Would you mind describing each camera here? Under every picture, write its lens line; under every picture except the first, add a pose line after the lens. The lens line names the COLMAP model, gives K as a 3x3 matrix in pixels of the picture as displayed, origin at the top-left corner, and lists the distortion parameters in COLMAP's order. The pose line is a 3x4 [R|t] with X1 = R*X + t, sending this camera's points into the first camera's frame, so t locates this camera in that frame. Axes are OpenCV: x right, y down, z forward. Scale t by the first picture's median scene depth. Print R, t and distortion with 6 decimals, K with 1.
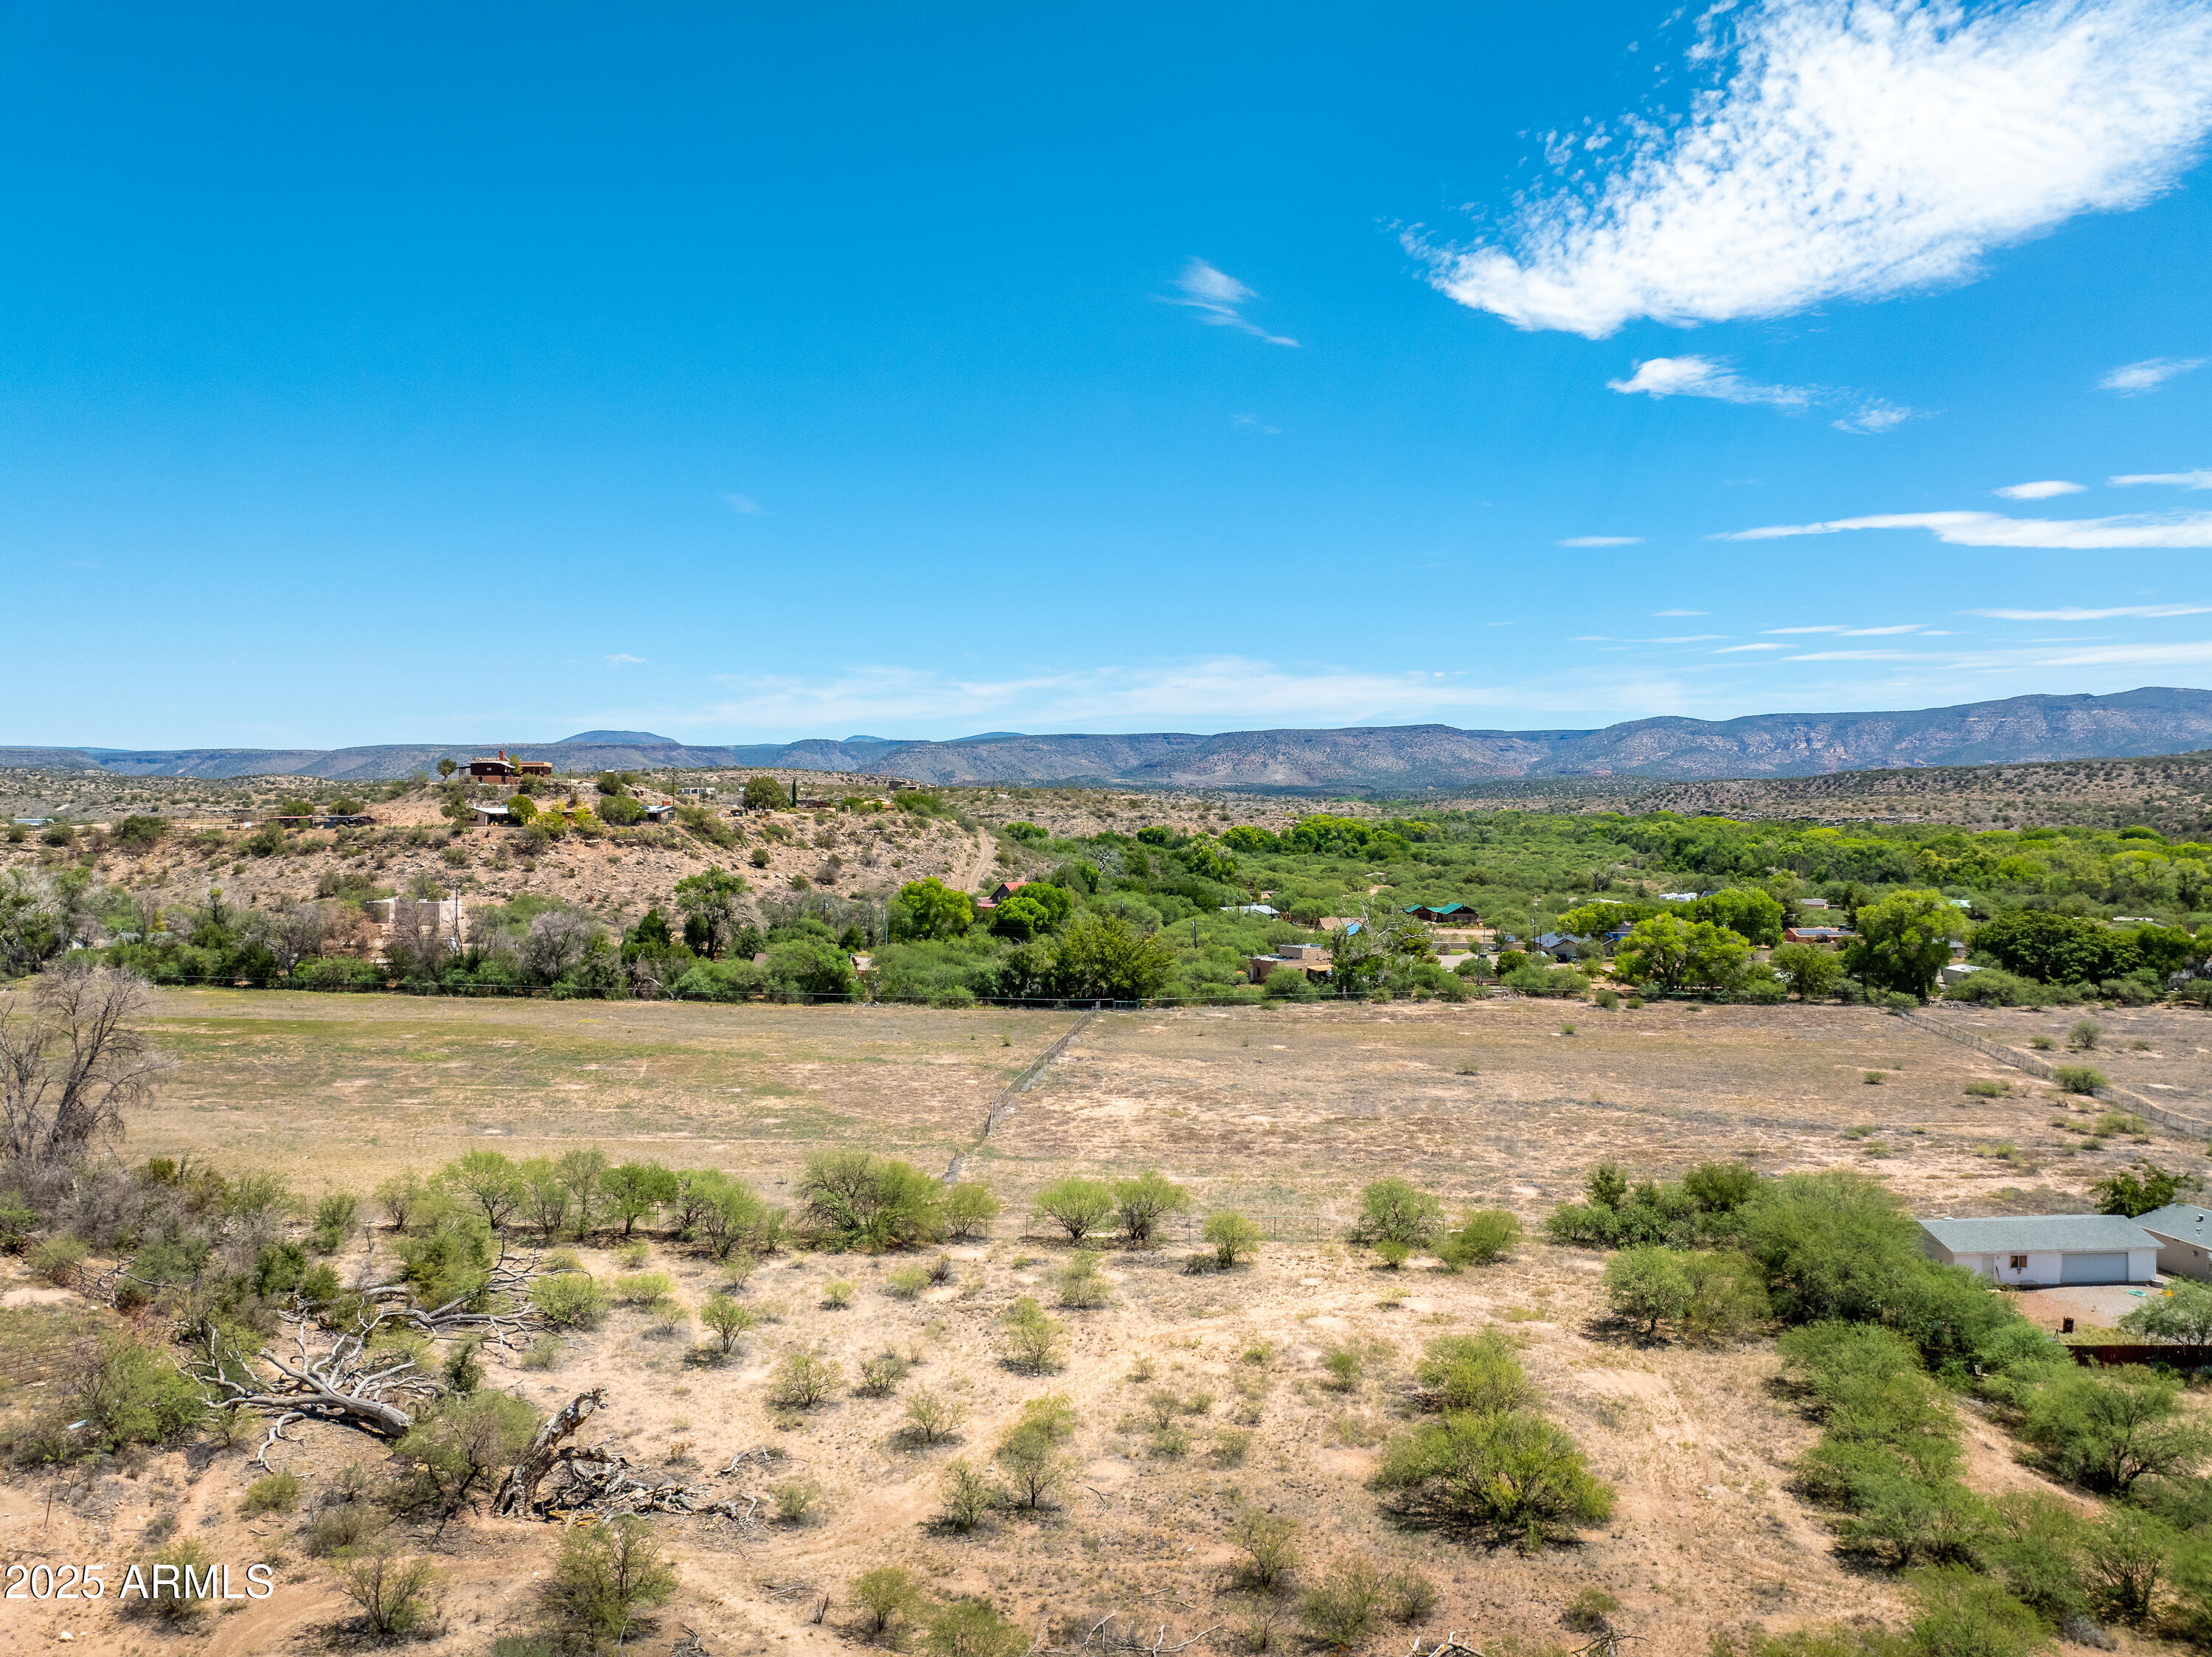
lens RADIAL K [[1555.5, 0, 1115.6], [0, 1555.5, 829.4], [0, 0, 1]] dist [-0.040226, 0.005372]
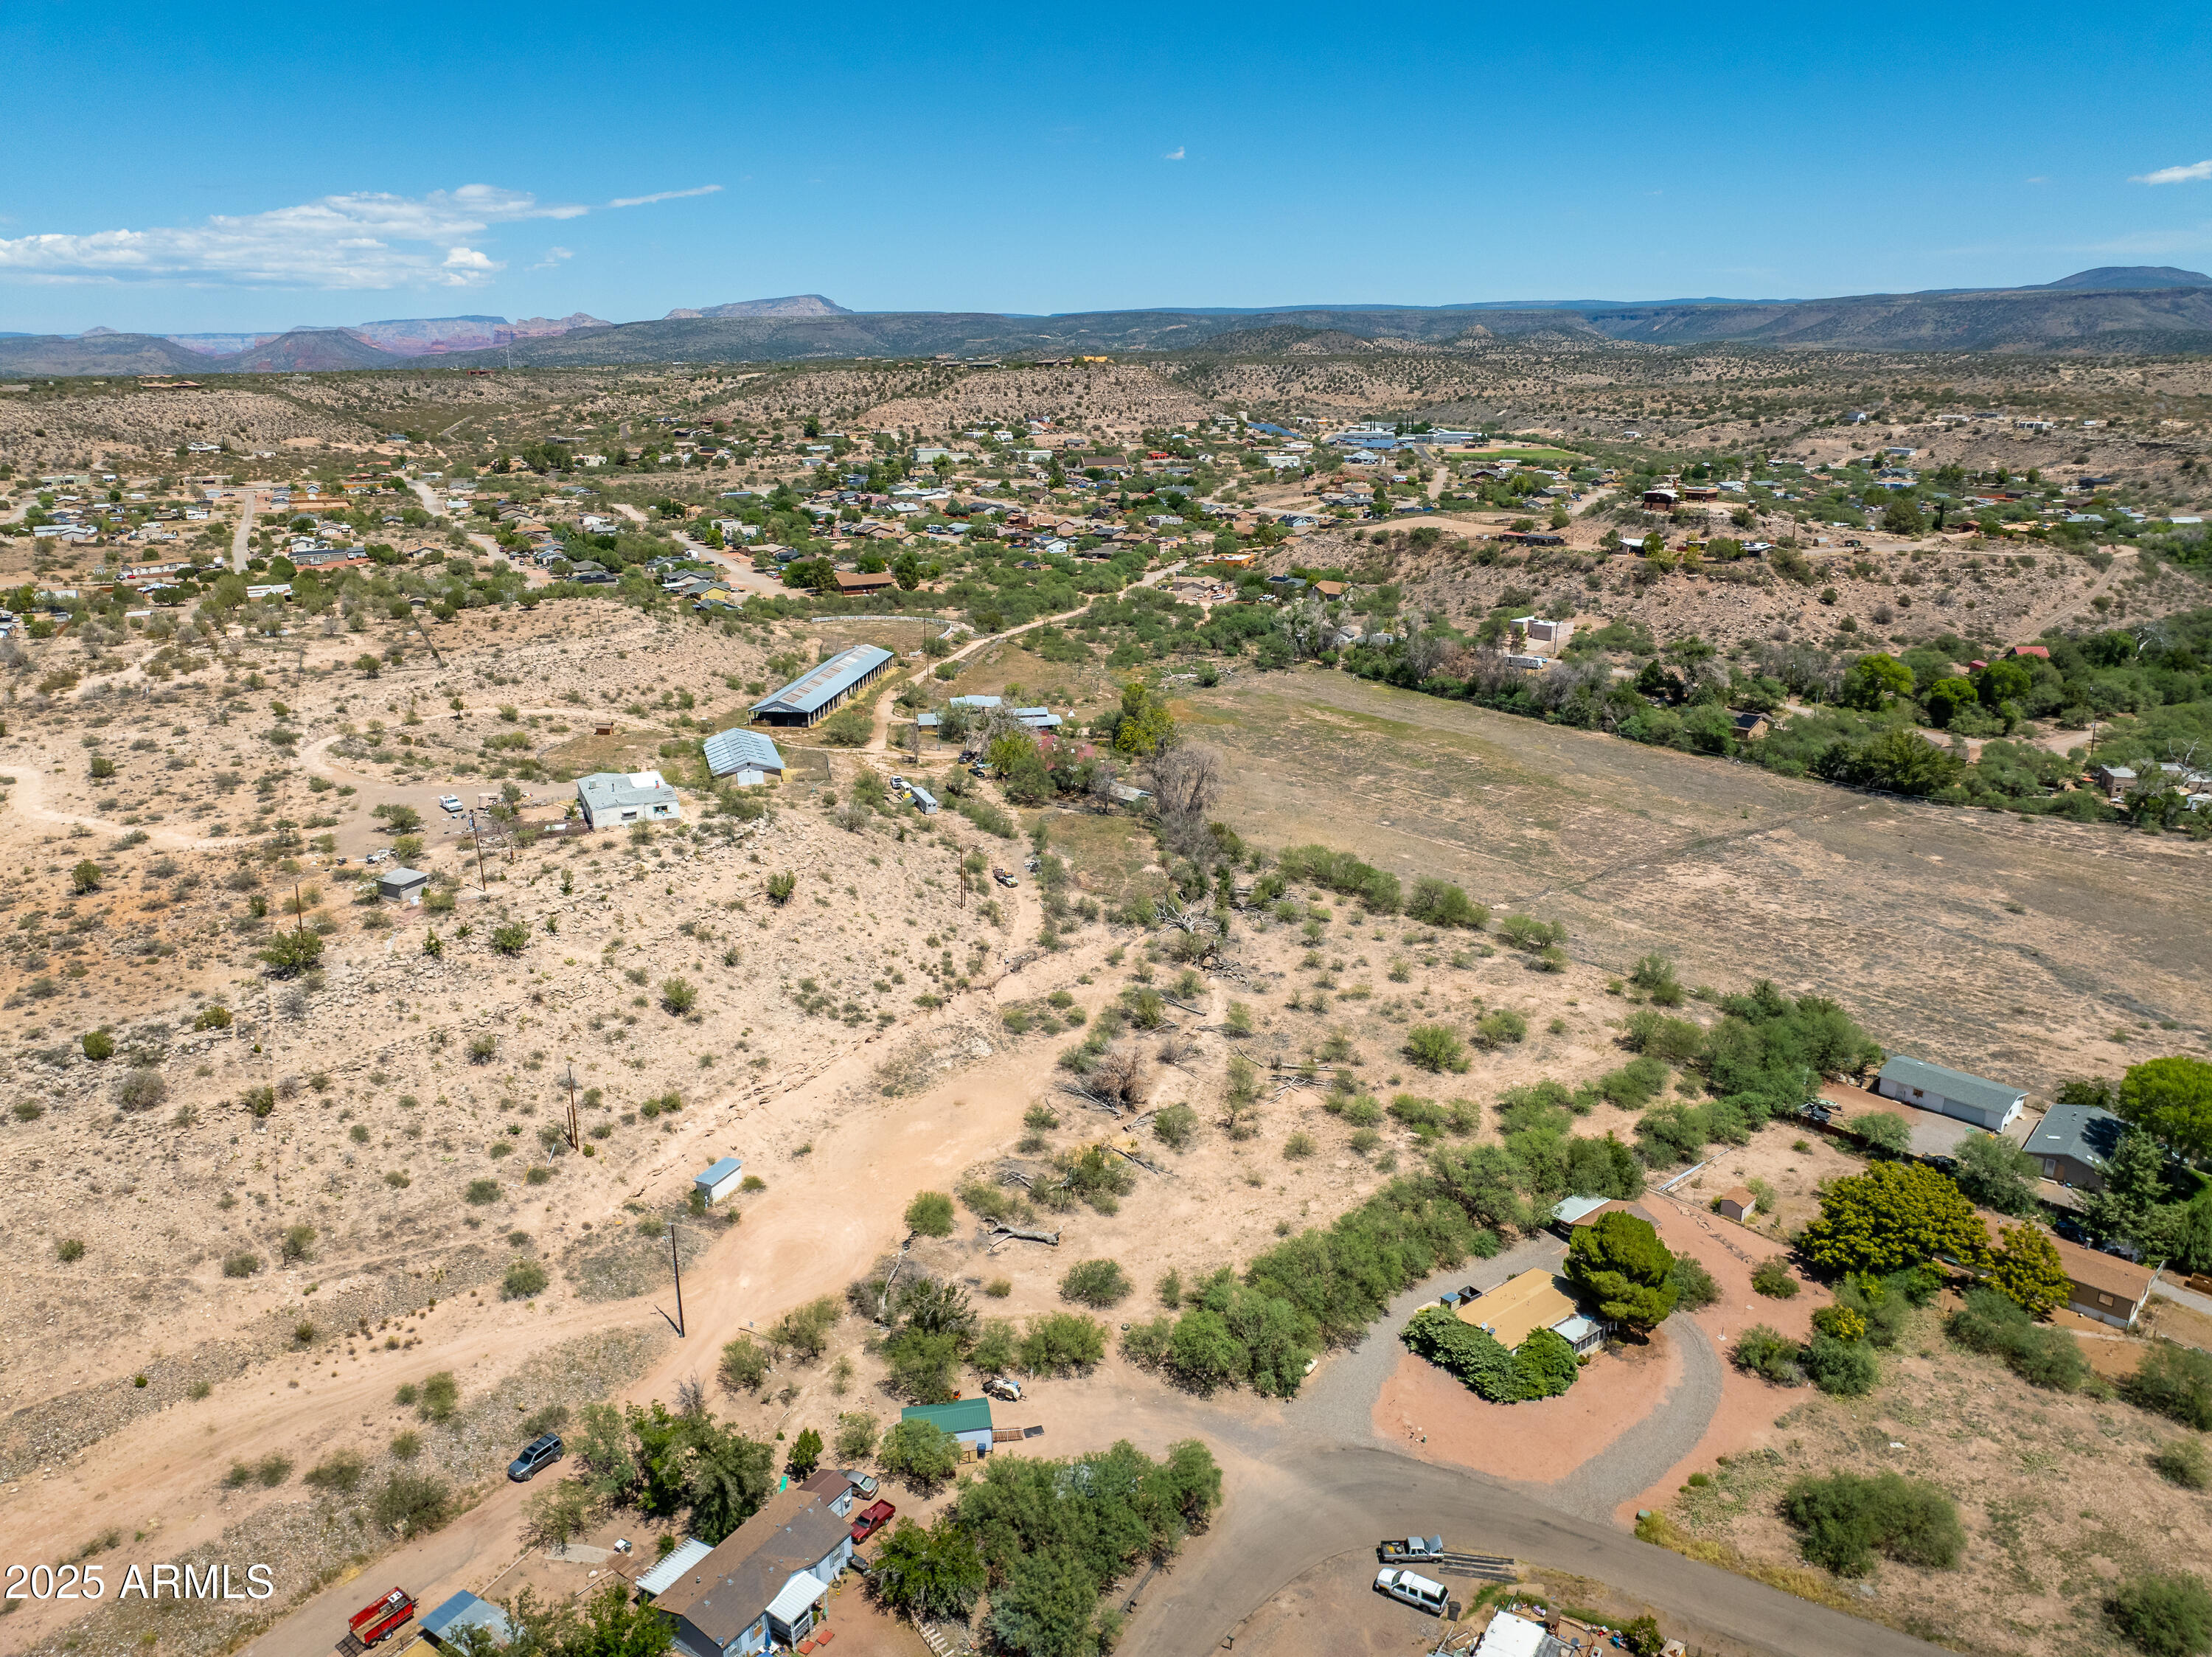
lens RADIAL K [[1555.5, 0, 1115.4], [0, 1555.5, 835.2], [0, 0, 1]] dist [-0.040226, 0.005372]
pose [[0.640492, 0.218685, -0.736171, 0.373557], [0.001001, 0.958361, 0.285559, -0.159369], [0.767964, -0.183635, 0.613603, -0.239256]]
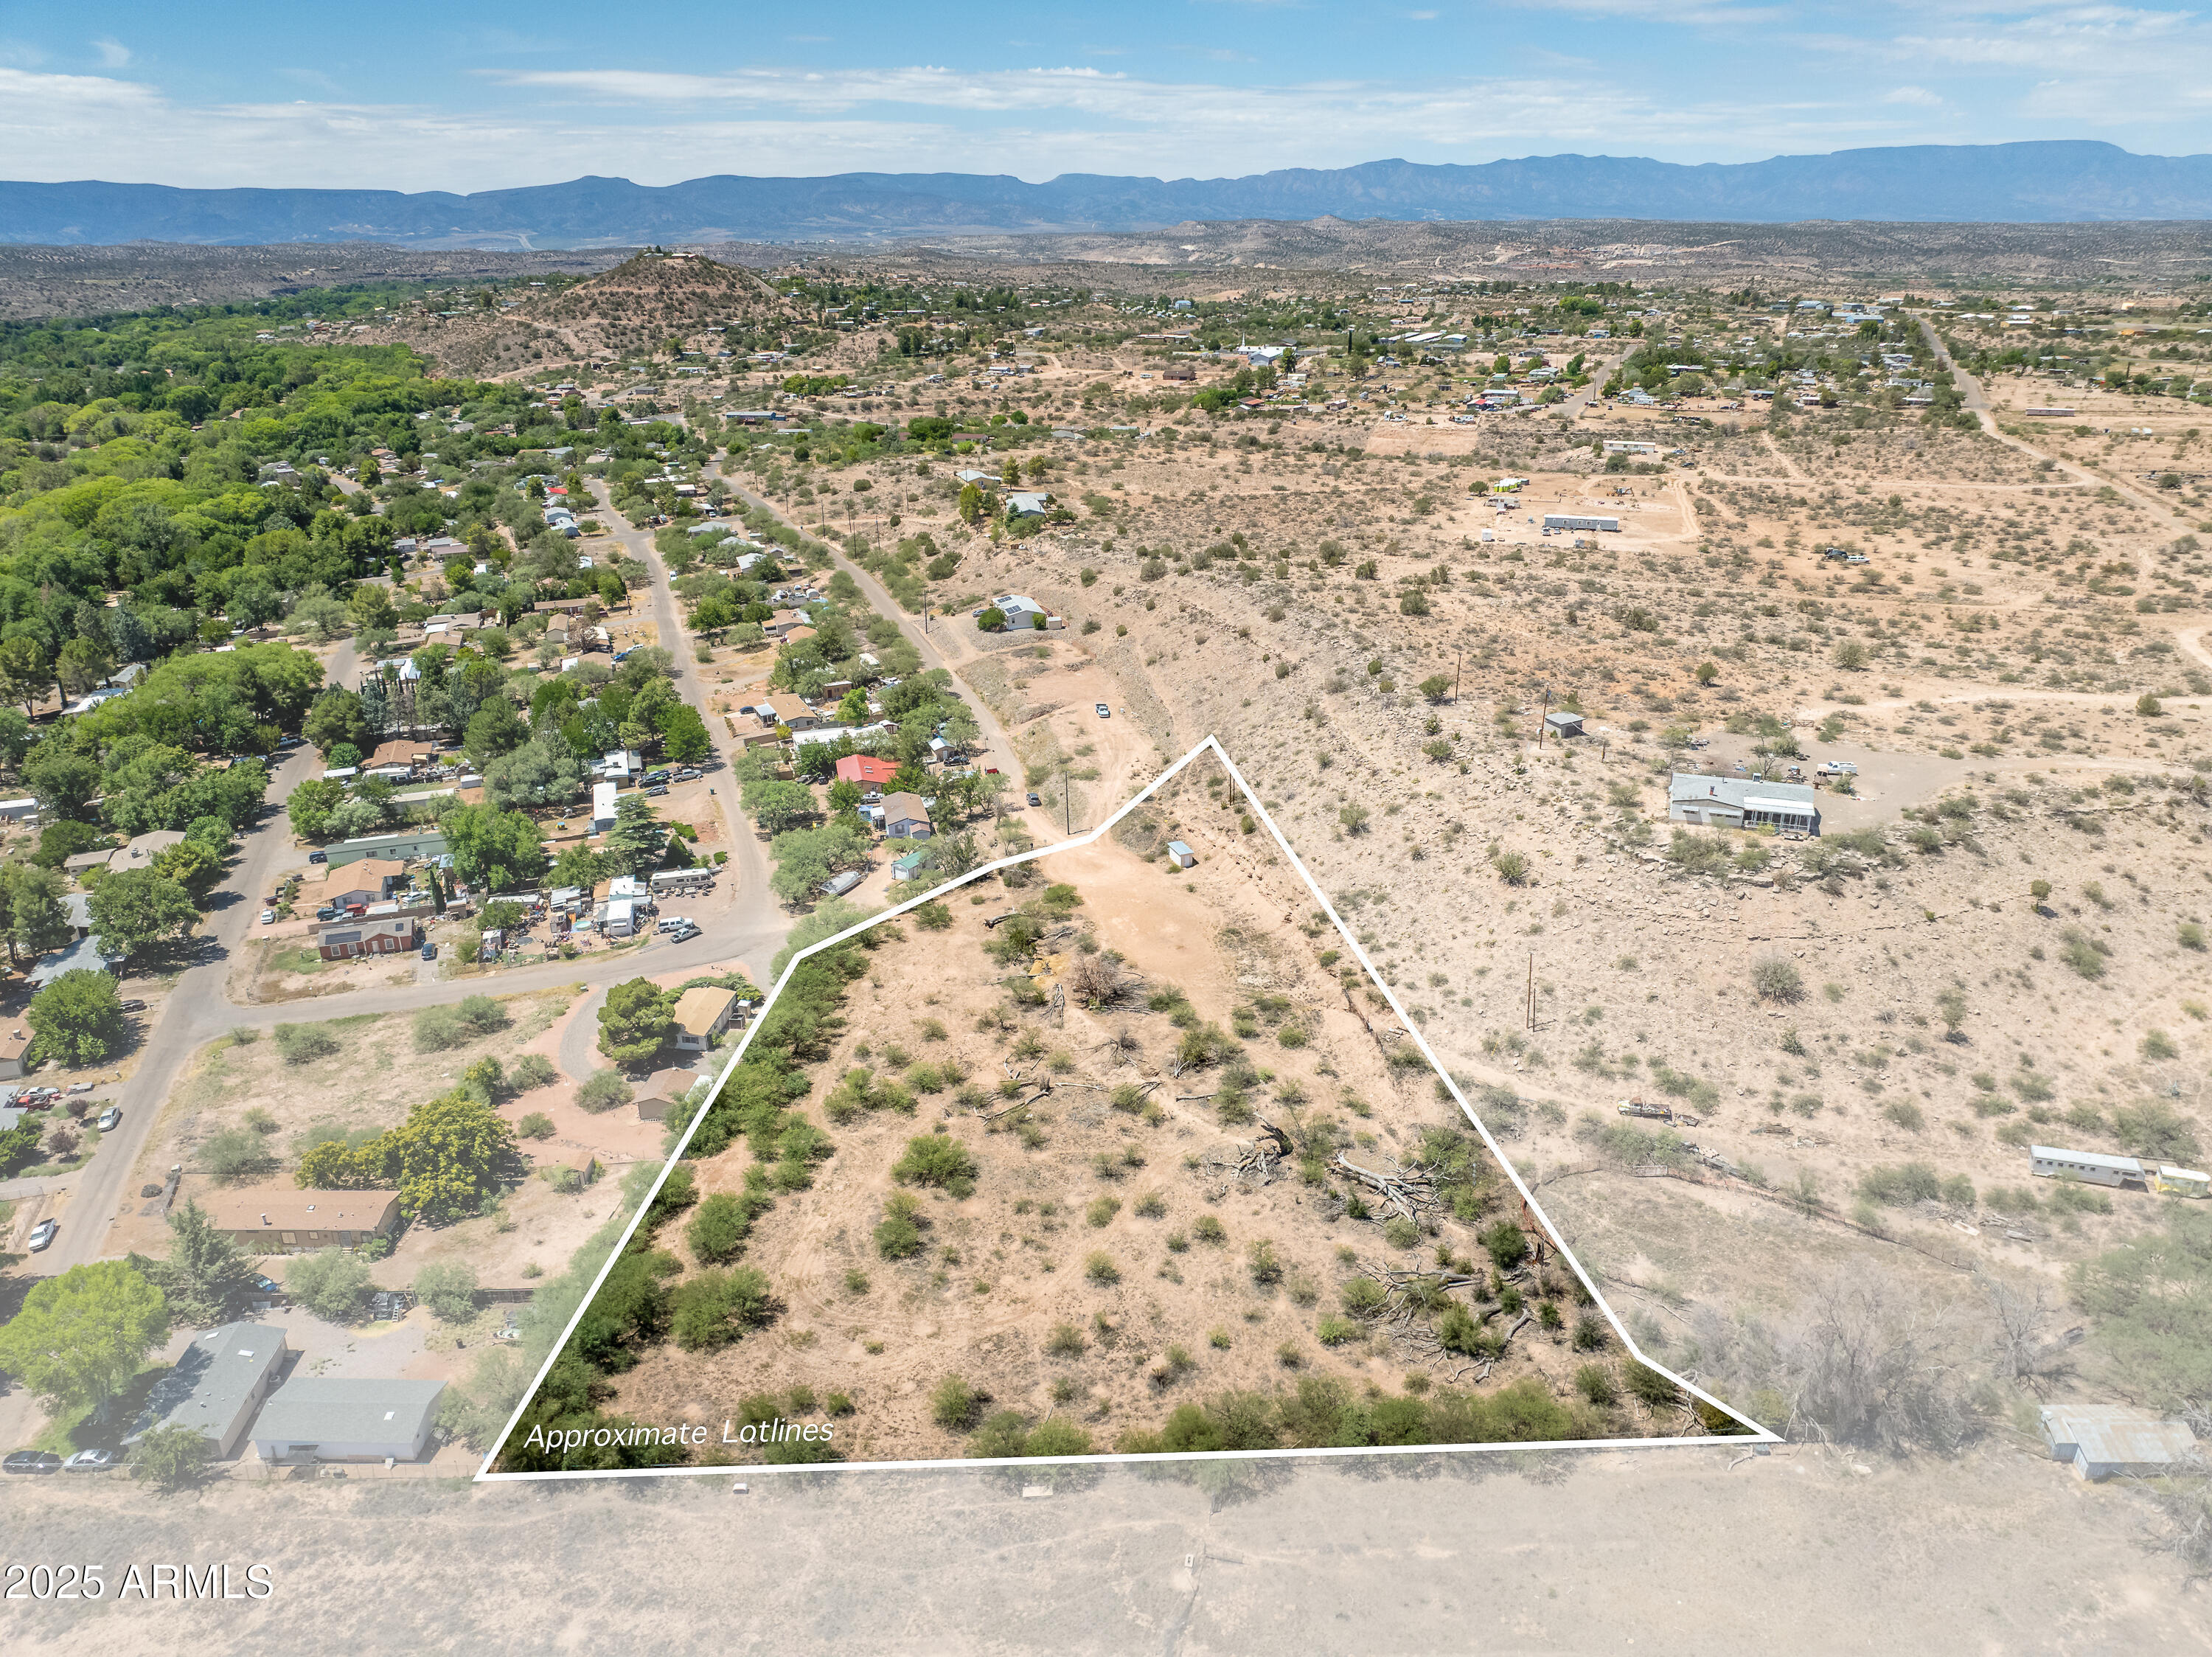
lens RADIAL K [[1555.5, 0, 1112.7], [0, 1555.5, 836.3], [0, 0, 1]] dist [-0.040226, 0.005372]
pose [[-0.997115, -0.019138, 0.073455, -0.046978], [0.010430, 0.923973, 0.382315, -0.213031], [-0.075187, 0.381978, -0.921108, 0.608549]]
